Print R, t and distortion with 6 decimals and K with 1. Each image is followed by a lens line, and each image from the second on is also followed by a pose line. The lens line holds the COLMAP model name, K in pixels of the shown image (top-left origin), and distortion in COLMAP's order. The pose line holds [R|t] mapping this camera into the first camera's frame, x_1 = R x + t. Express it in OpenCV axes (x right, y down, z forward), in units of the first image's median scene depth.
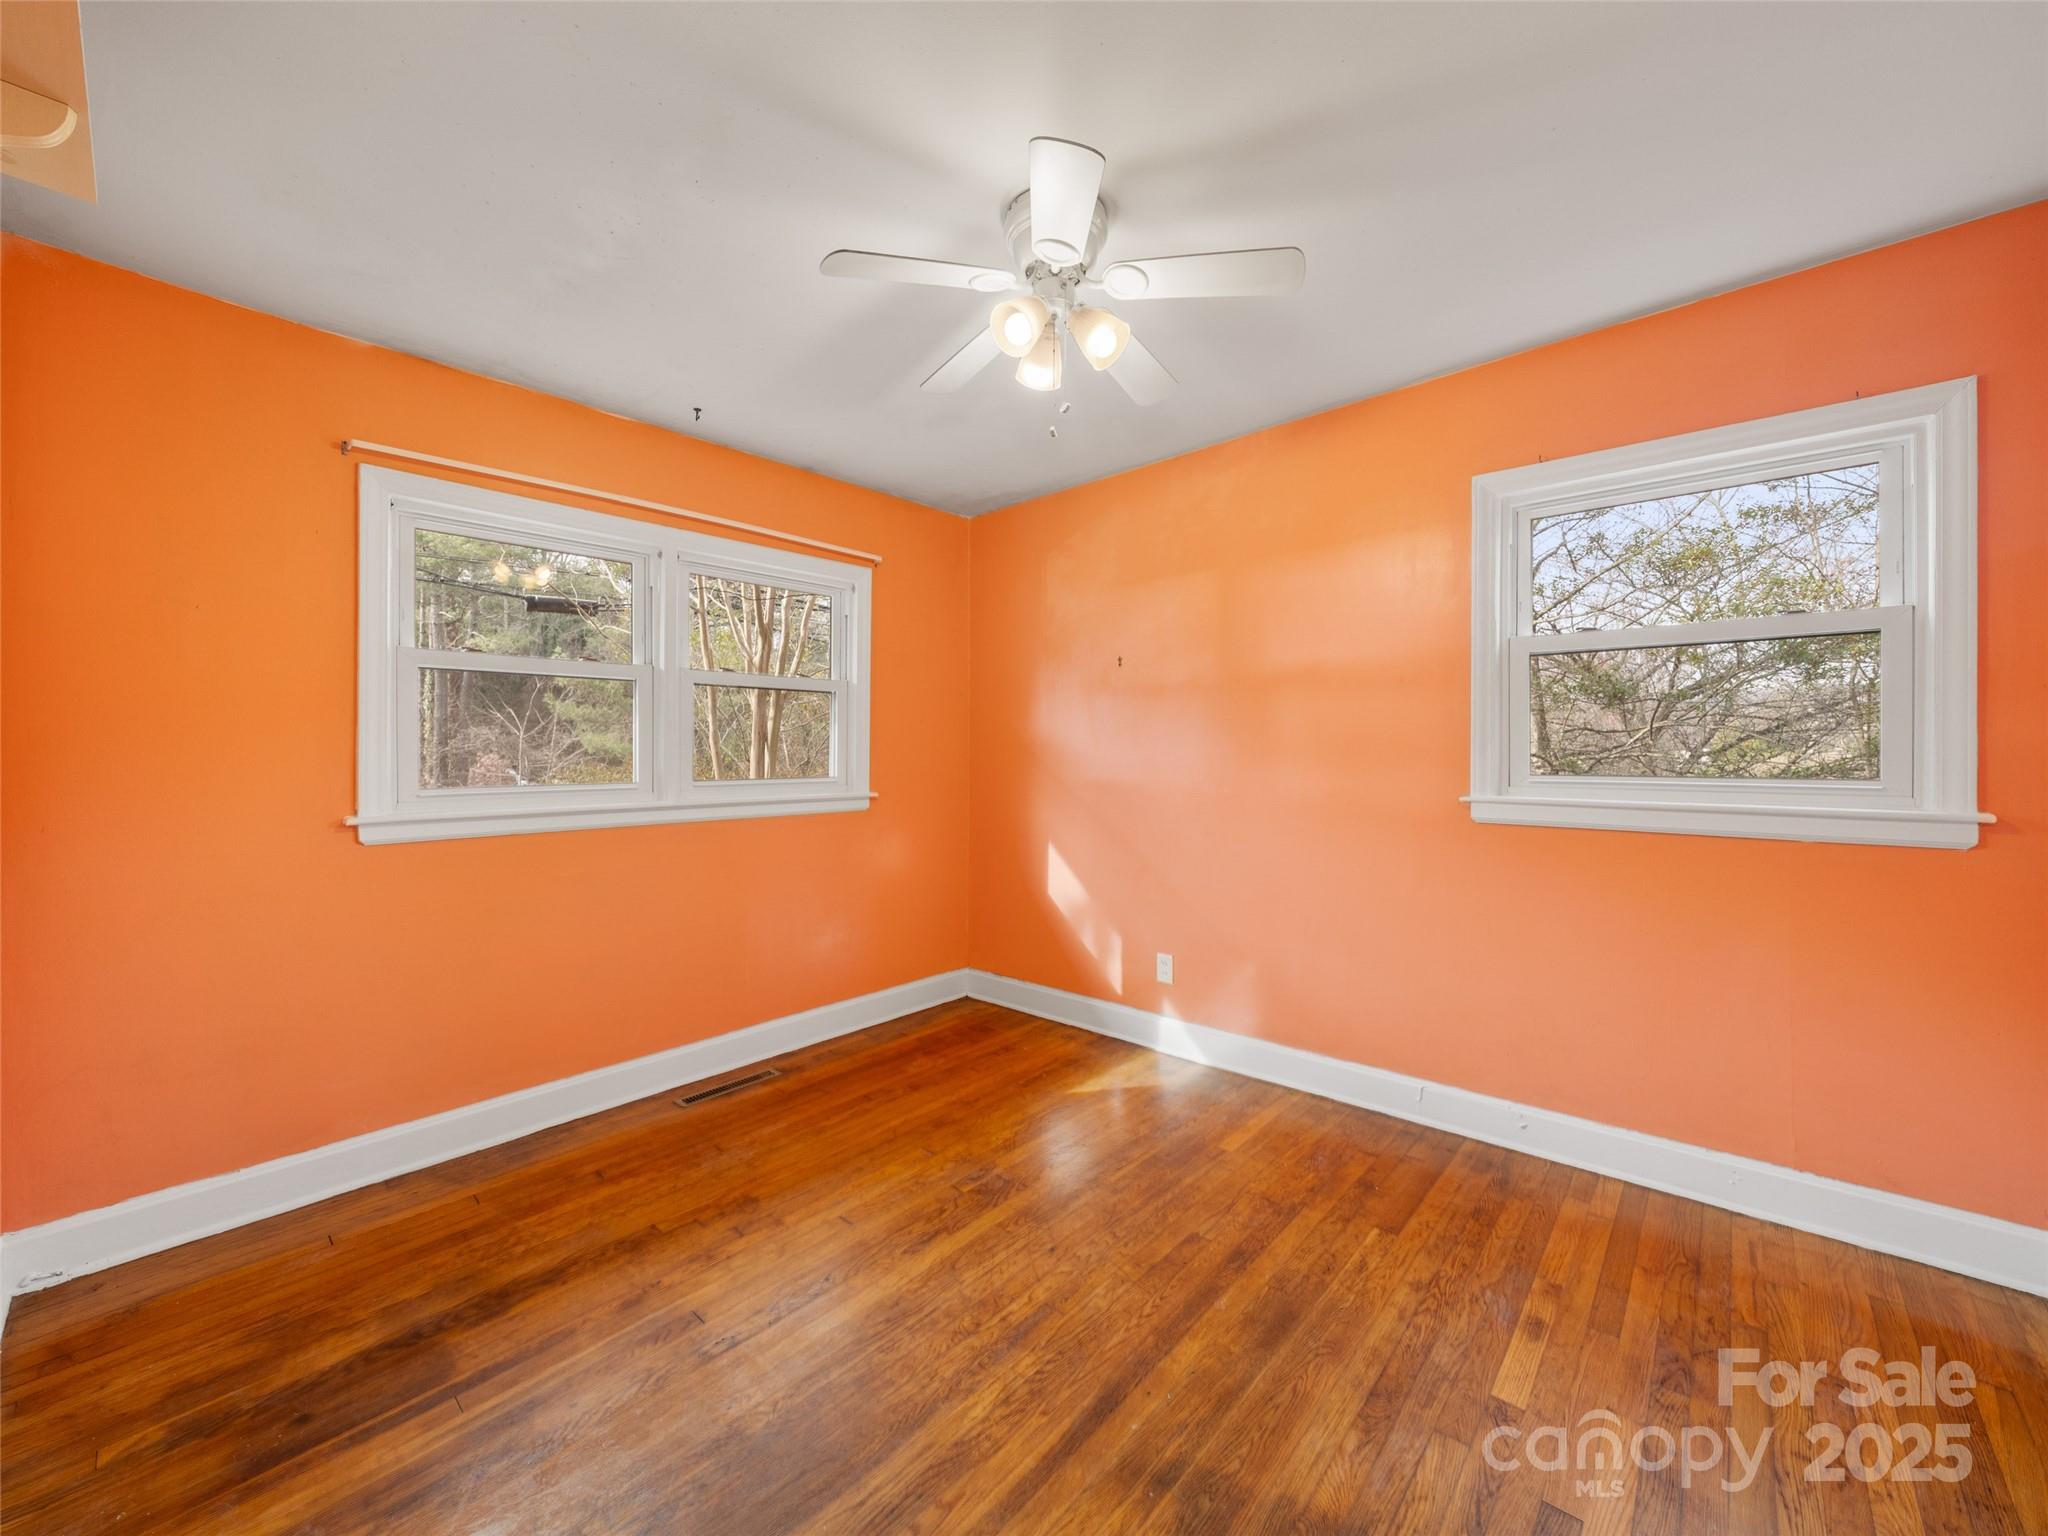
lens RADIAL K [[795.0, 0, 1019.9], [0, 795.0, 763.5], [0, 0, 1]] dist [-0.016453, -0.000157]
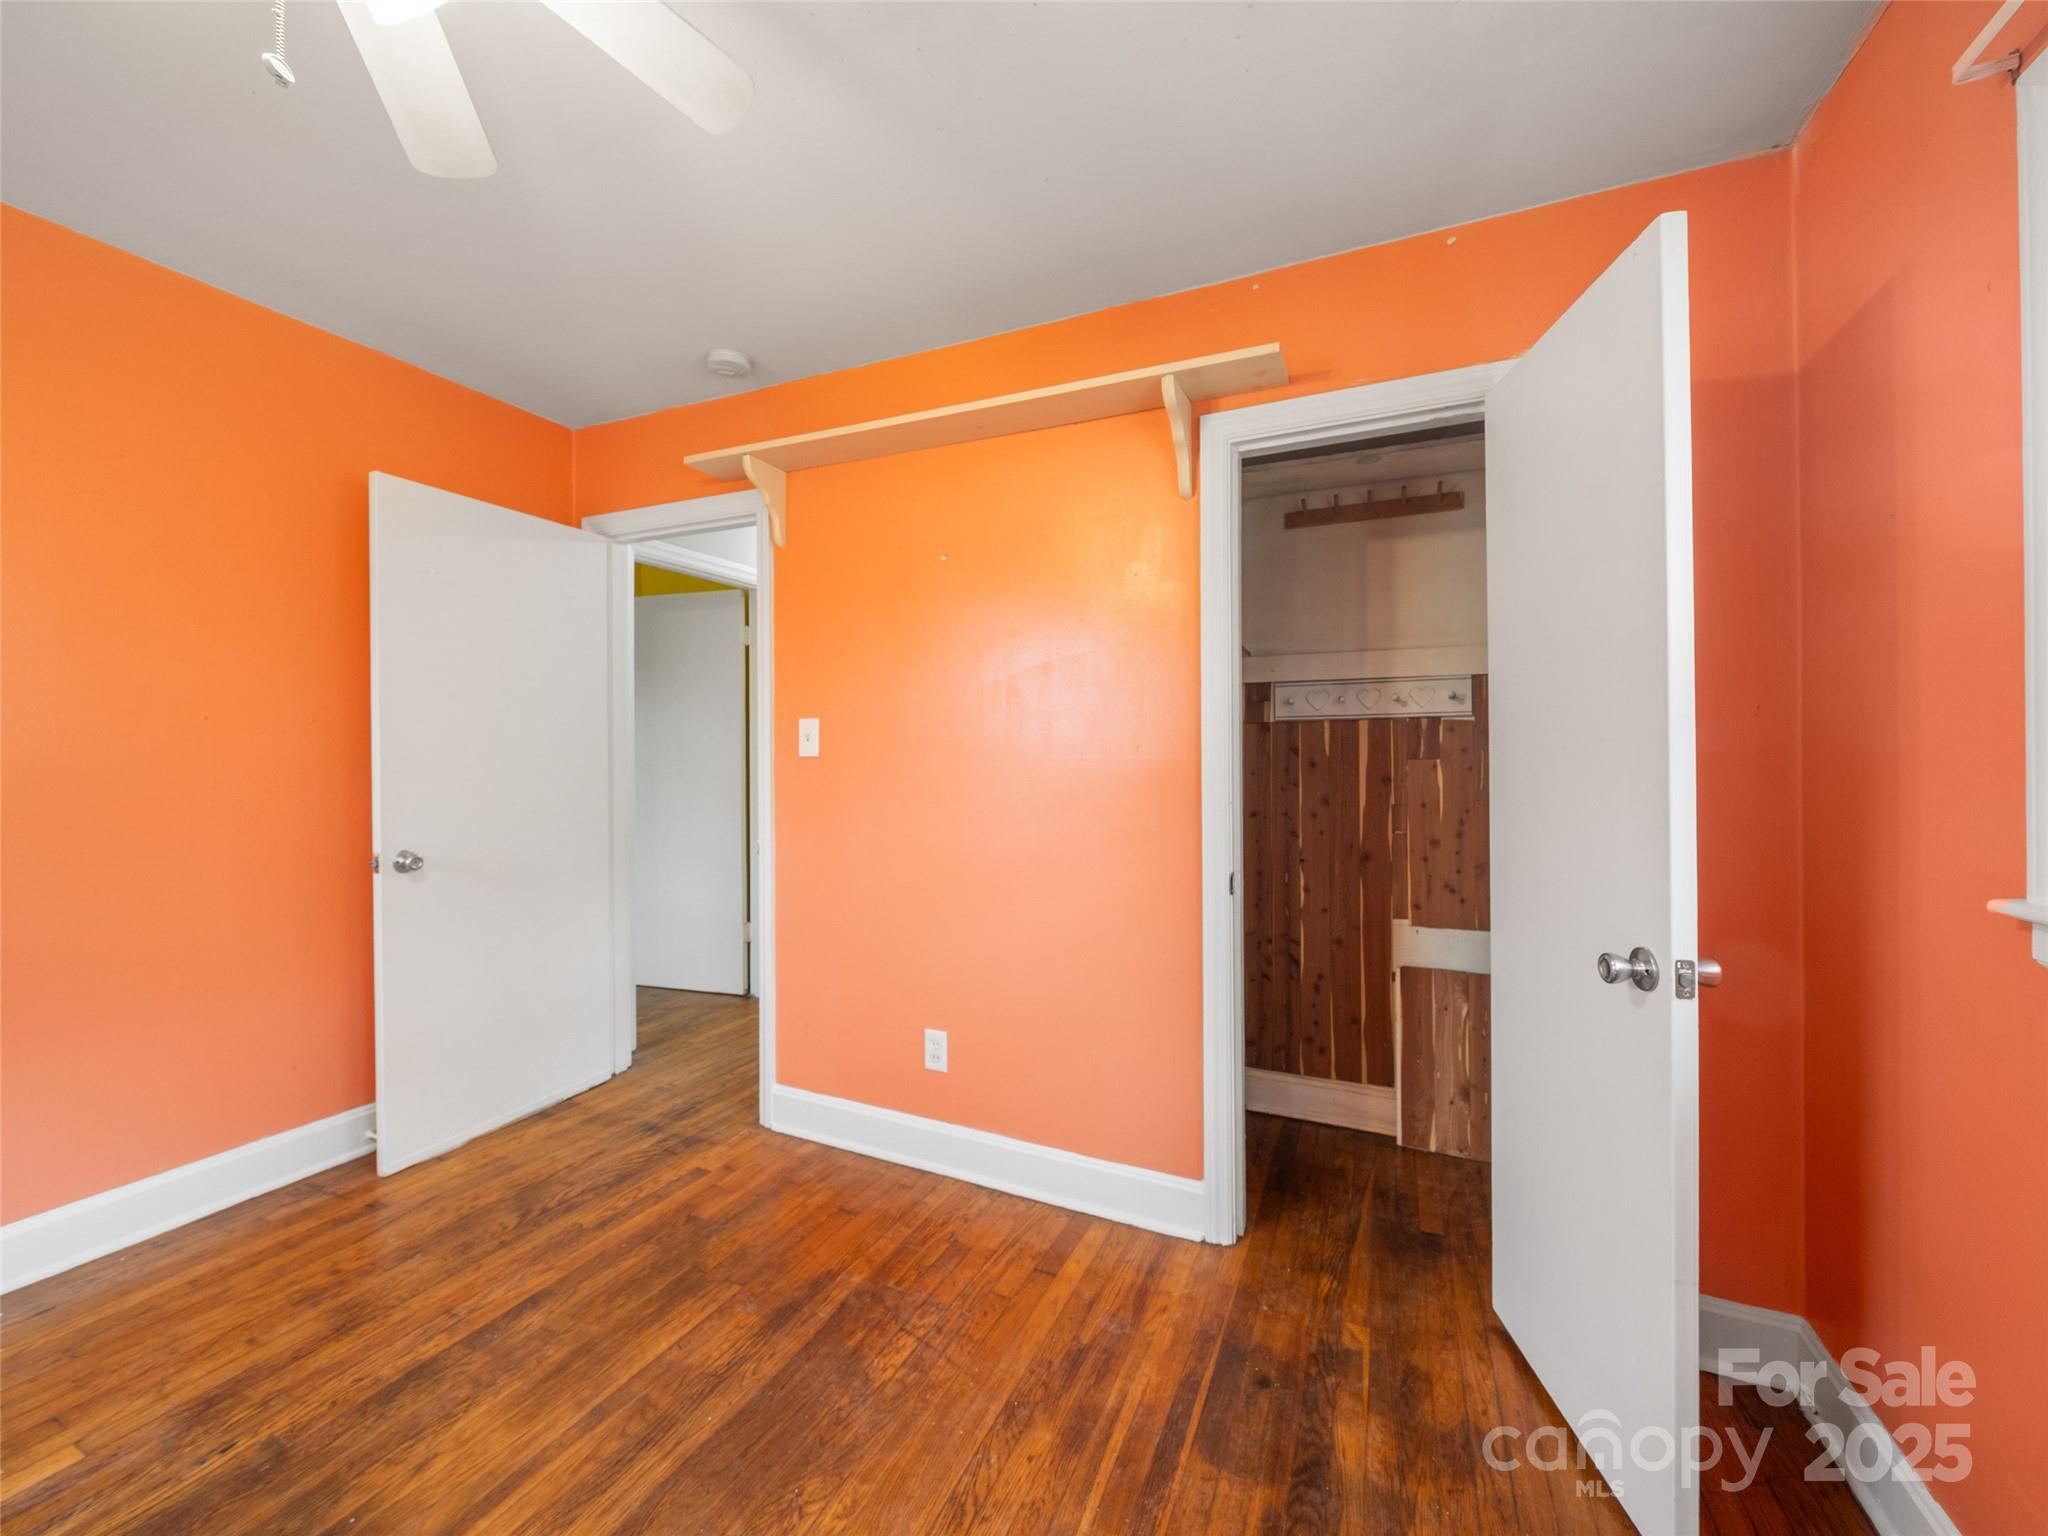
lens RADIAL K [[795.0, 0, 1019.9], [0, 795.0, 763.5], [0, 0, 1]] dist [-0.016453, -0.000157]
pose [[-0.954325, -0.003266, -0.298752, -0.298628], [-0.012161, 0.999536, 0.027919, -0.019746], [0.298522, 0.030277, -0.953922, 1.952917]]
